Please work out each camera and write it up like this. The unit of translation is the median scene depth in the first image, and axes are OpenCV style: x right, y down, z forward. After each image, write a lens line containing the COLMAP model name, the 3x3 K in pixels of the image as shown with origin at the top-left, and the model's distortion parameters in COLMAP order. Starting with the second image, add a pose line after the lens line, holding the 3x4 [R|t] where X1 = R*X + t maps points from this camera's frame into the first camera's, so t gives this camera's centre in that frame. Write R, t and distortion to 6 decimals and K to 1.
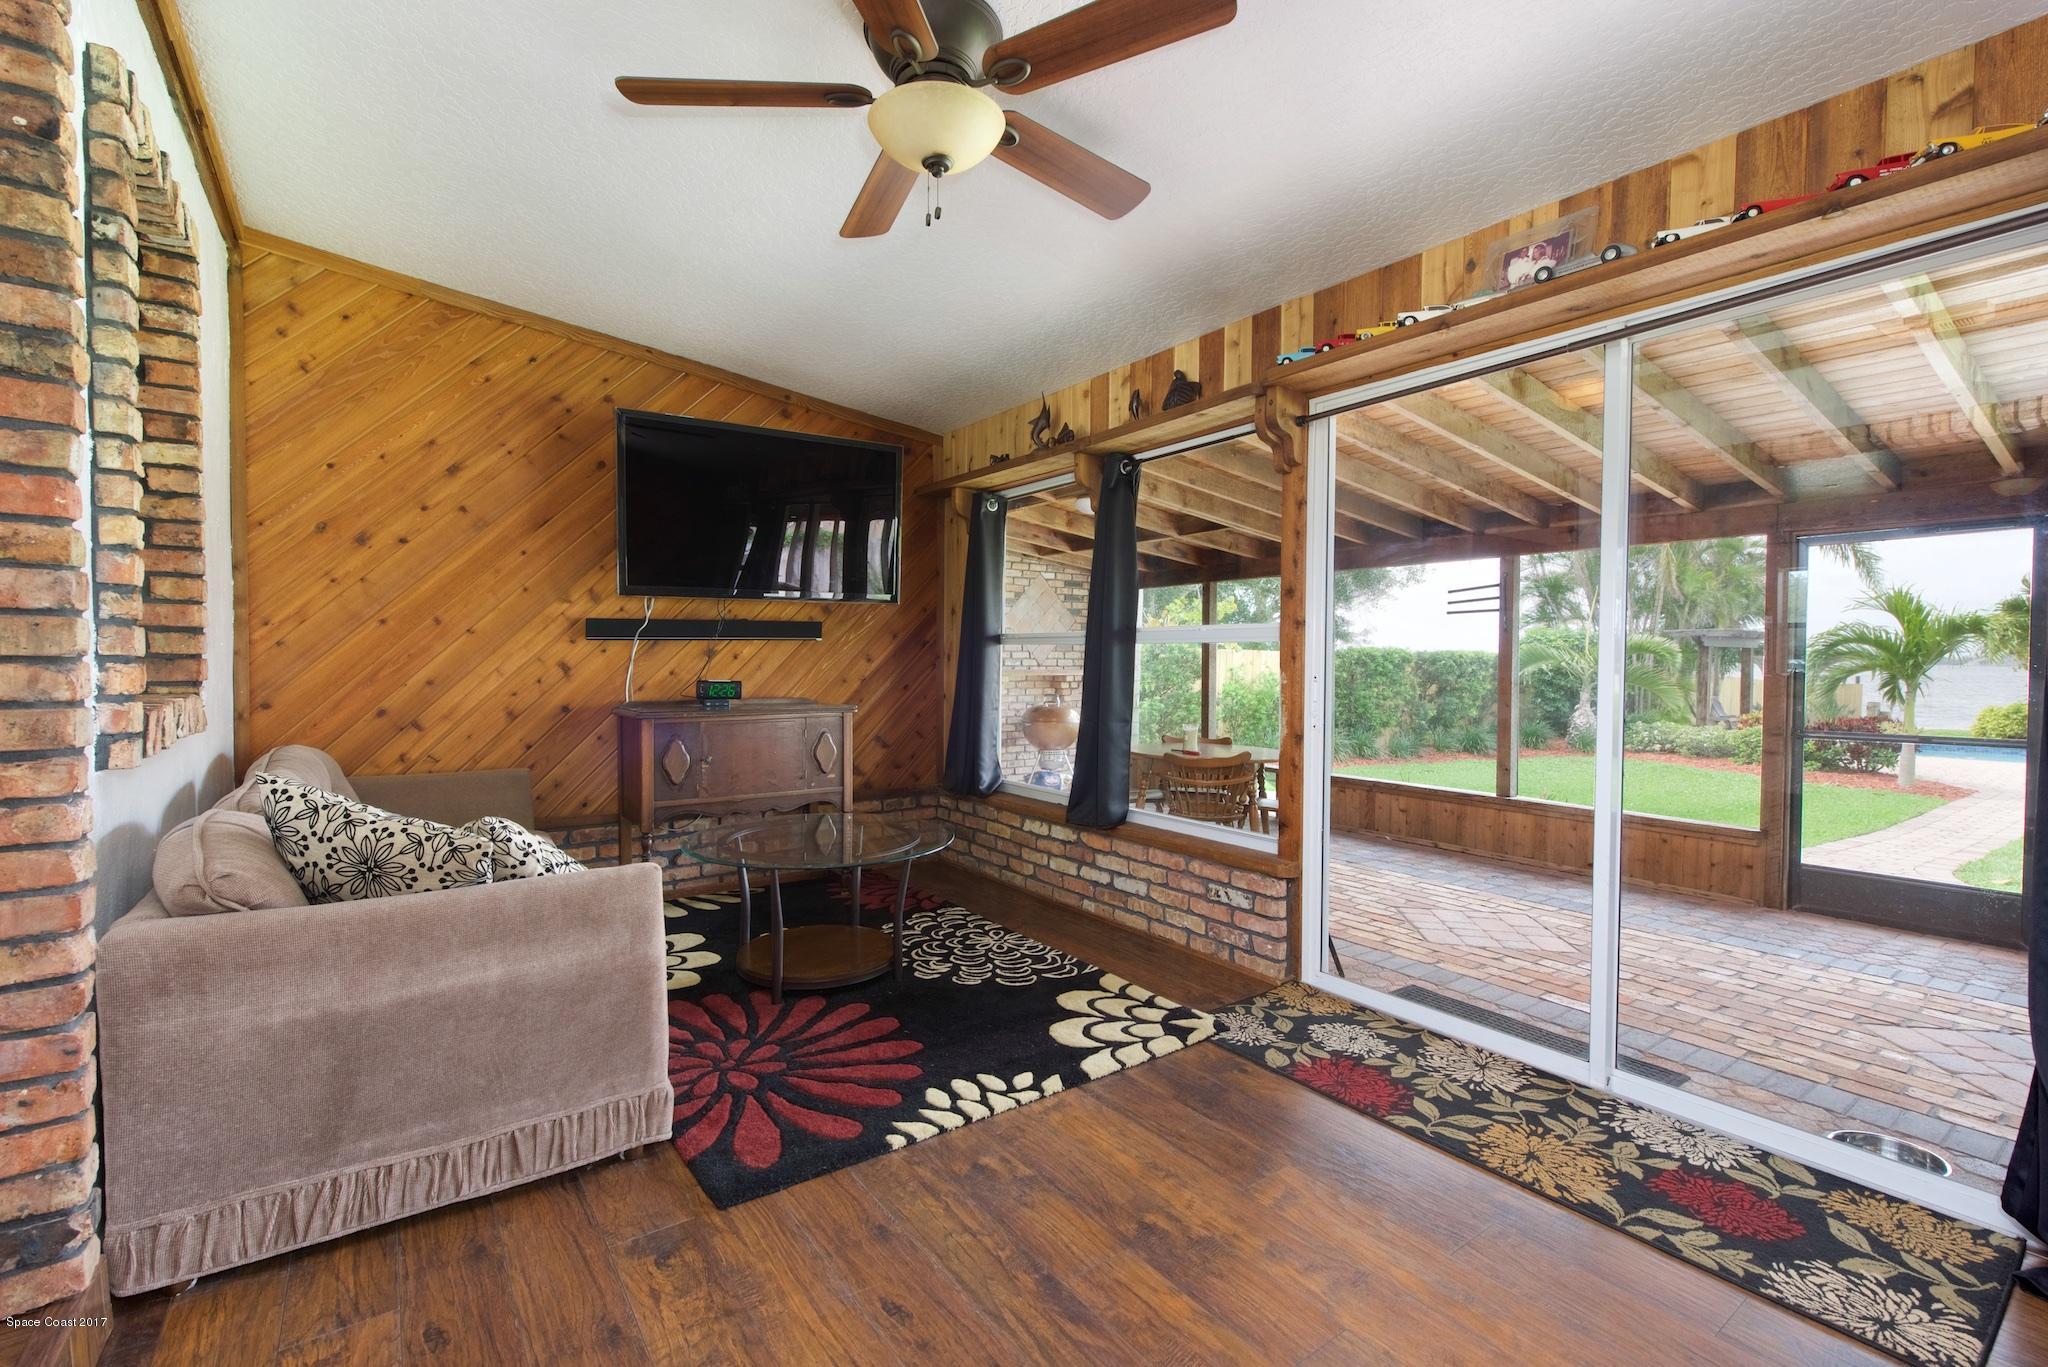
lens RADIAL K [[885.6, 0, 1029.6], [0, 885.6, 677.0], [0, 0, 1]] dist [0.012486, -0.001153]
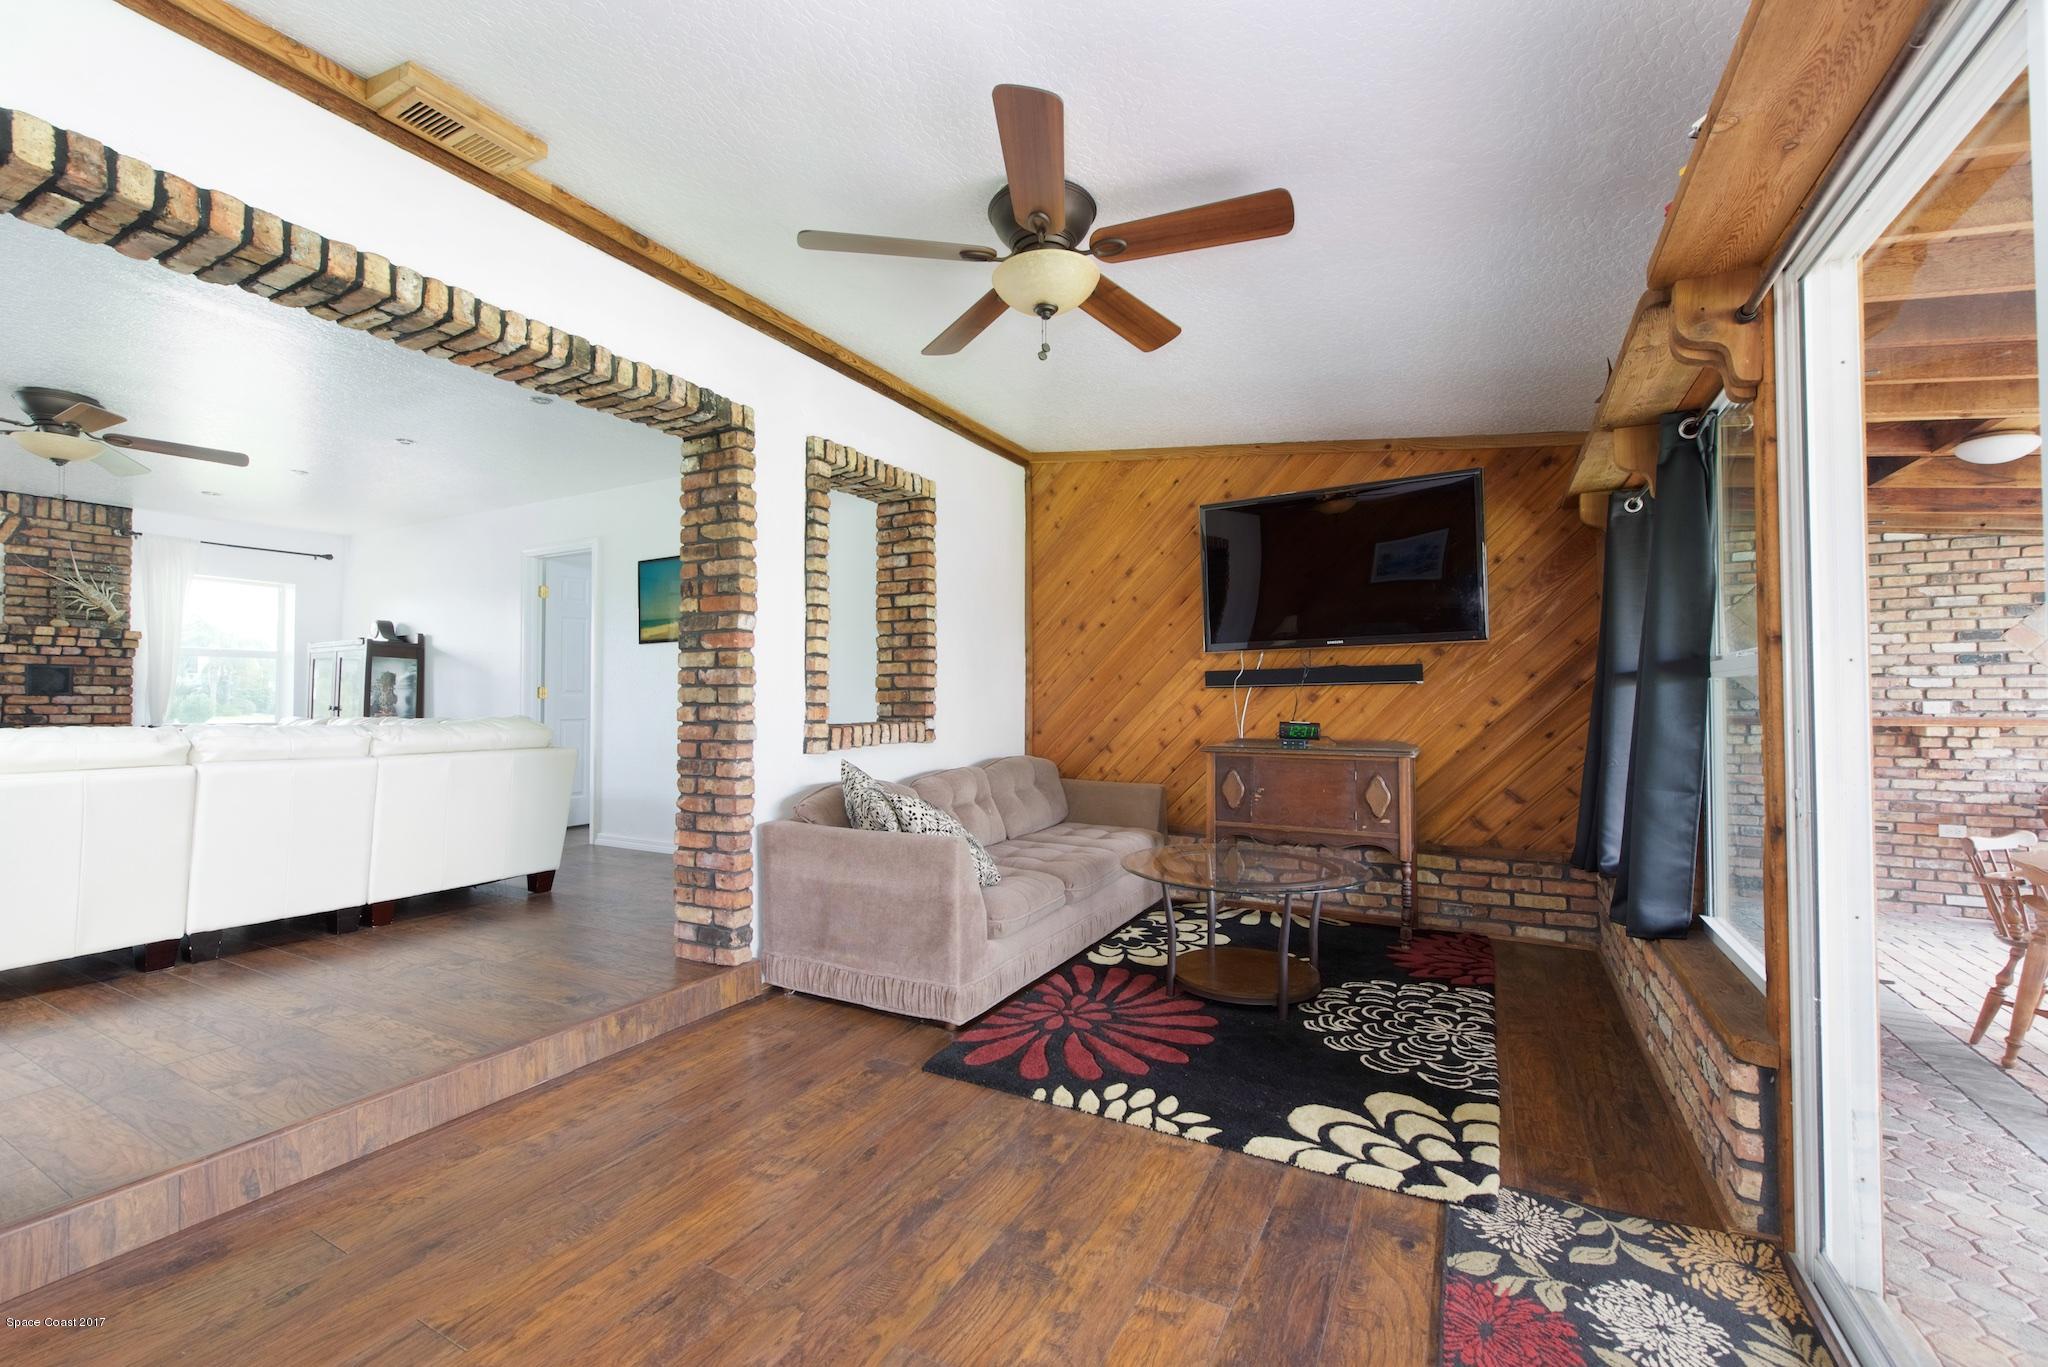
lens RADIAL K [[858.2, 0, 1032.6], [0, 858.2, 677.0], [0, 0, 1]] dist [0.002254, -0.001590]
pose [[0.437816, -0.030527, -0.898546, 0.587530], [-0.015216, 0.999029, -0.041355, -0.003893], [0.898936, 0.031779, 0.436927, 0.285883]]
